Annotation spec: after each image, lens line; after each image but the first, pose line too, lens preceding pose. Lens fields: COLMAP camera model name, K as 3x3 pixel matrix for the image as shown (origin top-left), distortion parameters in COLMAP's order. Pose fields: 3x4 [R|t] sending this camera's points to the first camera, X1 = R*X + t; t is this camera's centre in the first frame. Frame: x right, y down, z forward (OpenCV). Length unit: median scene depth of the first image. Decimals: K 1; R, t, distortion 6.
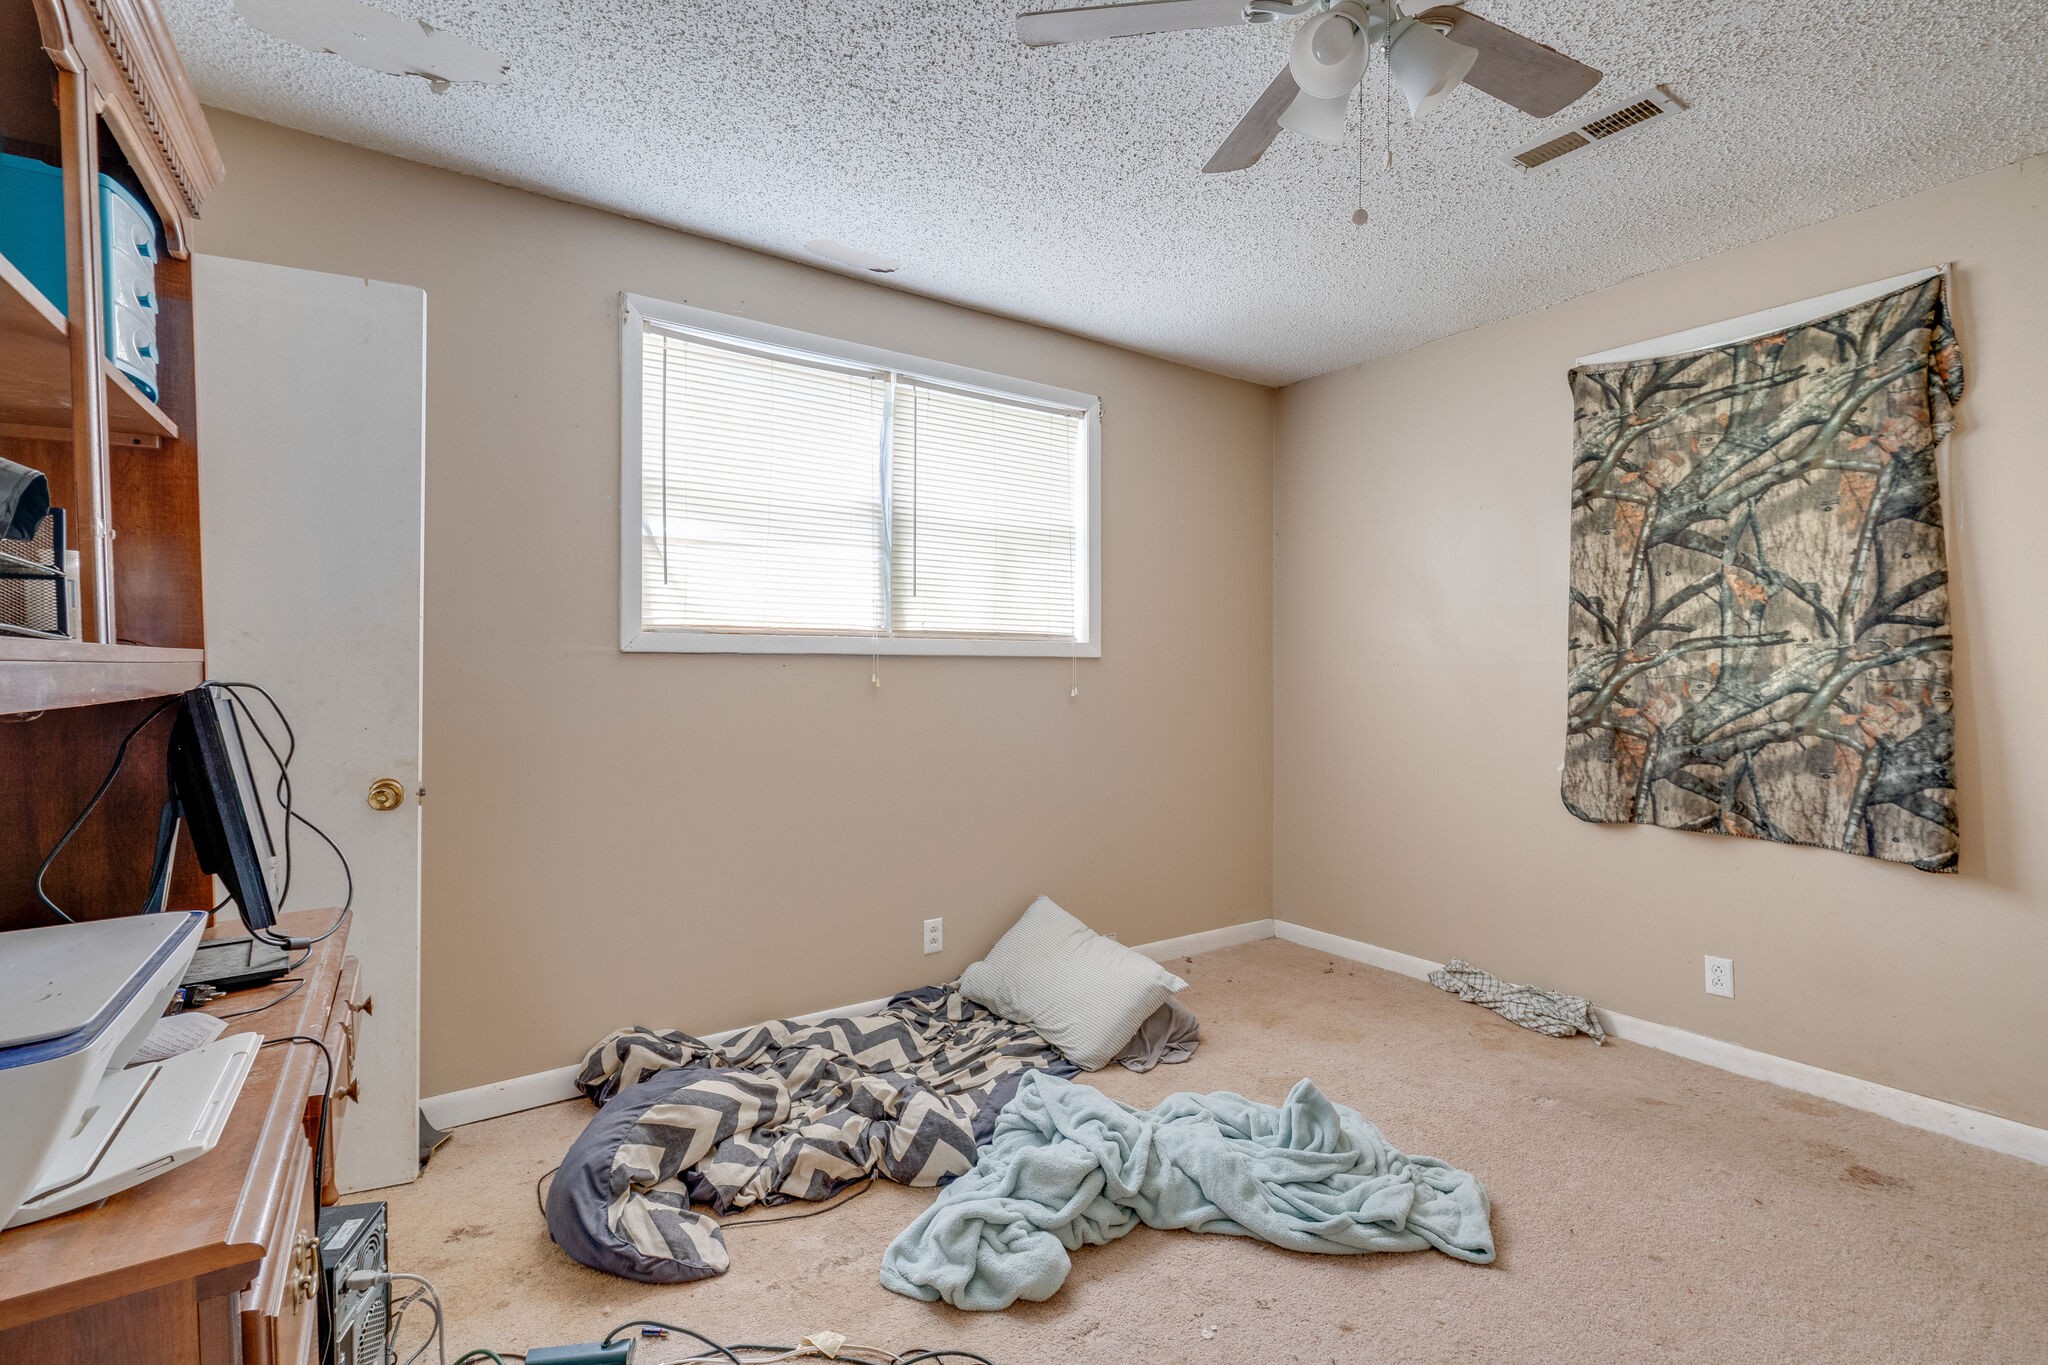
lens RADIAL K [[935.5, 0, 1034.2], [0, 935.5, 688.1], [0, 0, 1]] dist [0.001864, -0.000011]
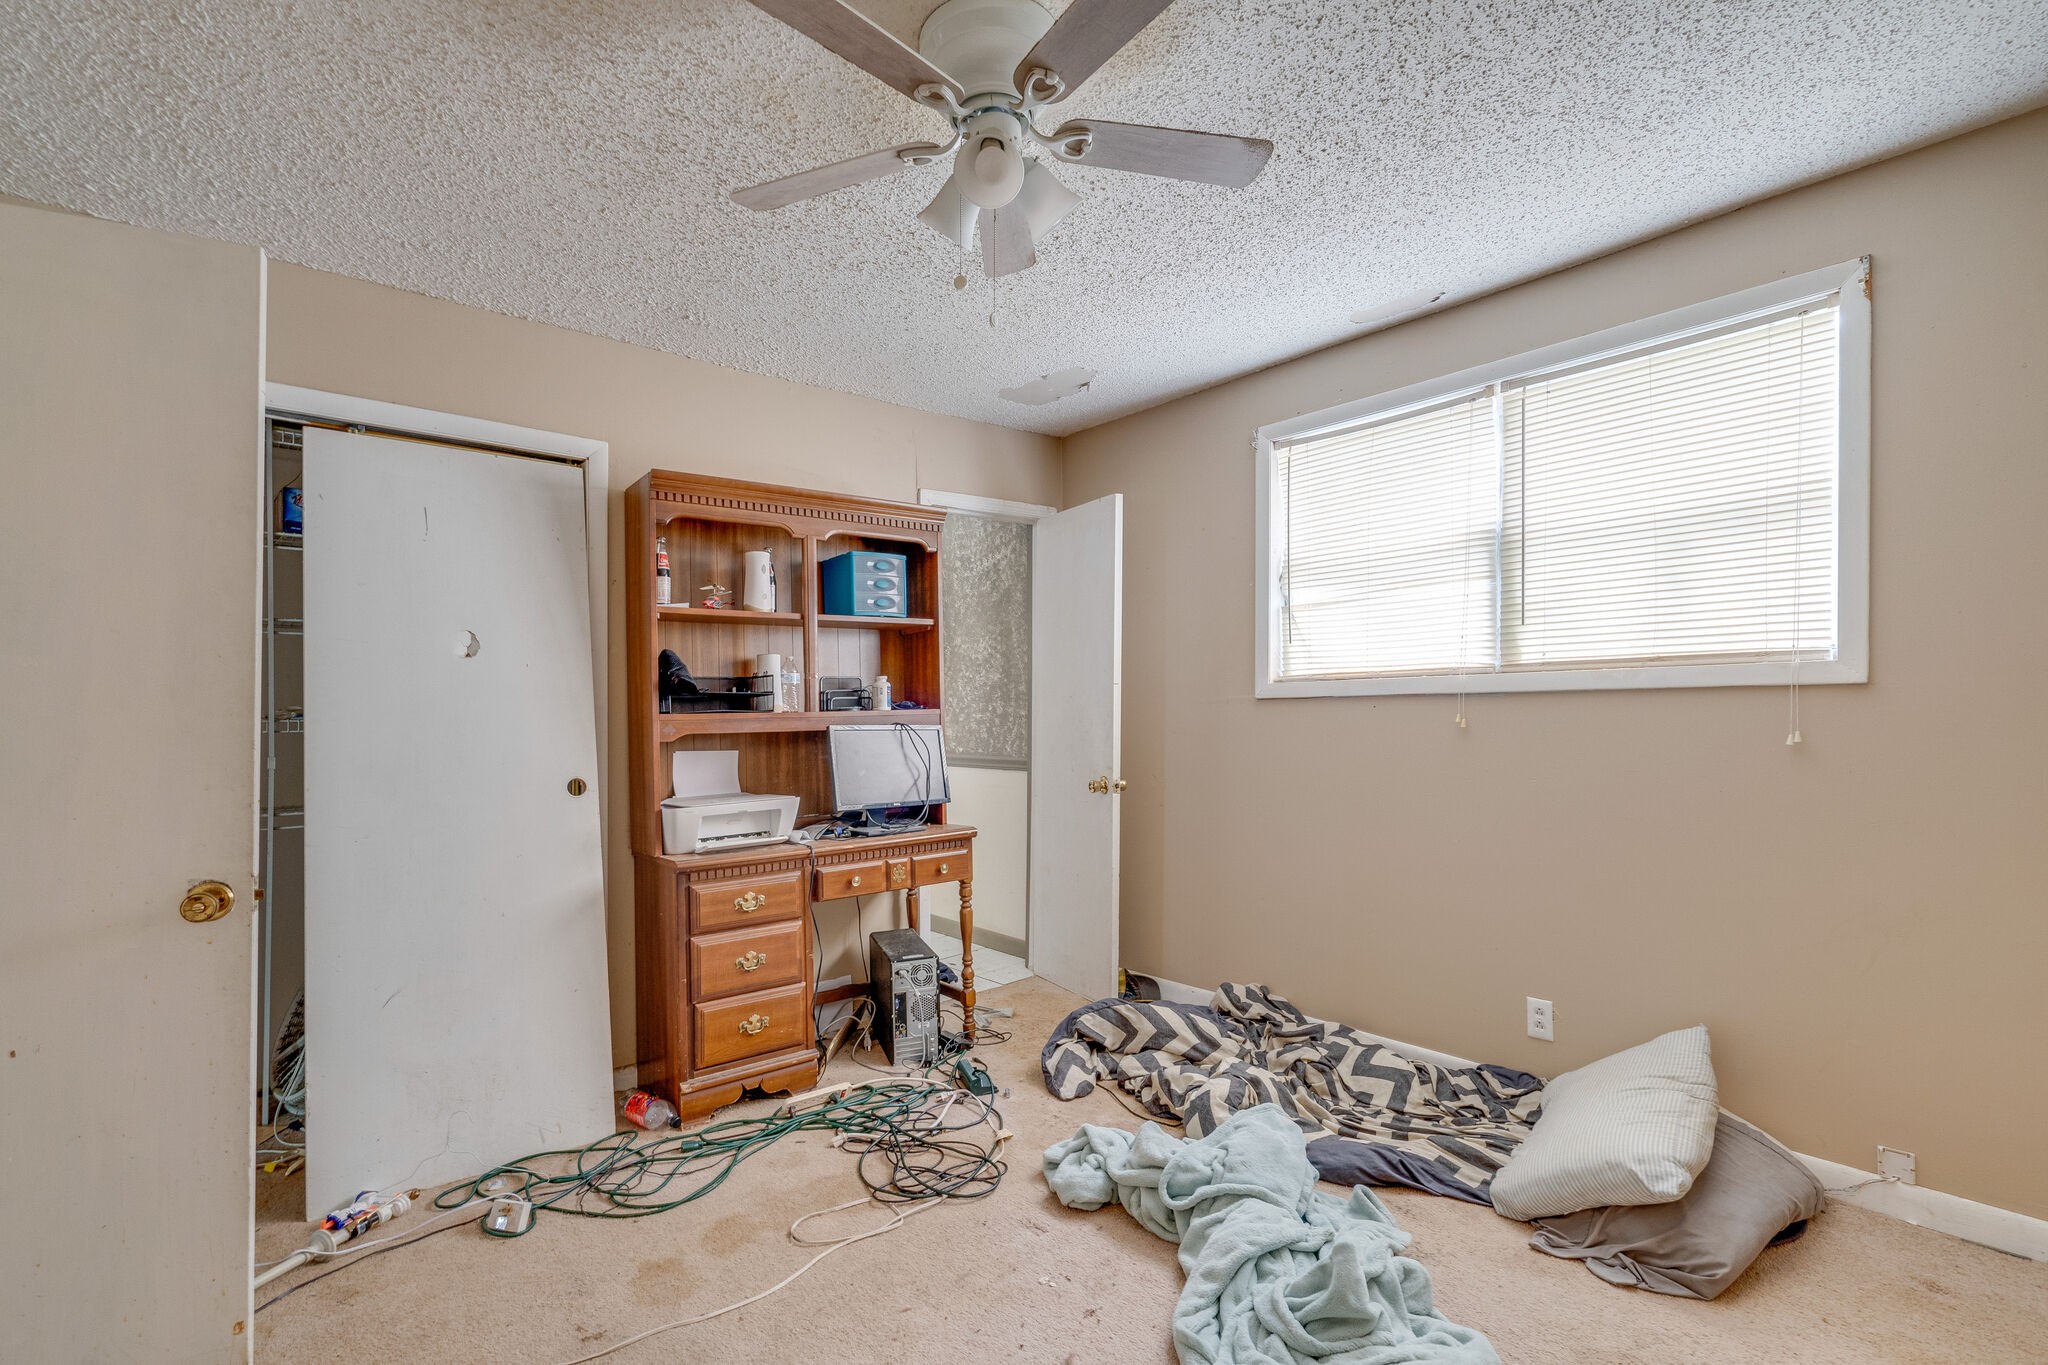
lens RADIAL K [[987.1, 0, 1027.2], [0, 987.1, 696.2], [0, 0, 1]] dist [-0.004021, -0.000062]
pose [[0.078552, -0.014795, -0.996800, 0.836121], [0.003012, 0.999889, -0.014603, -0.020870], [0.996905, -0.001855, 0.078588, 0.507974]]
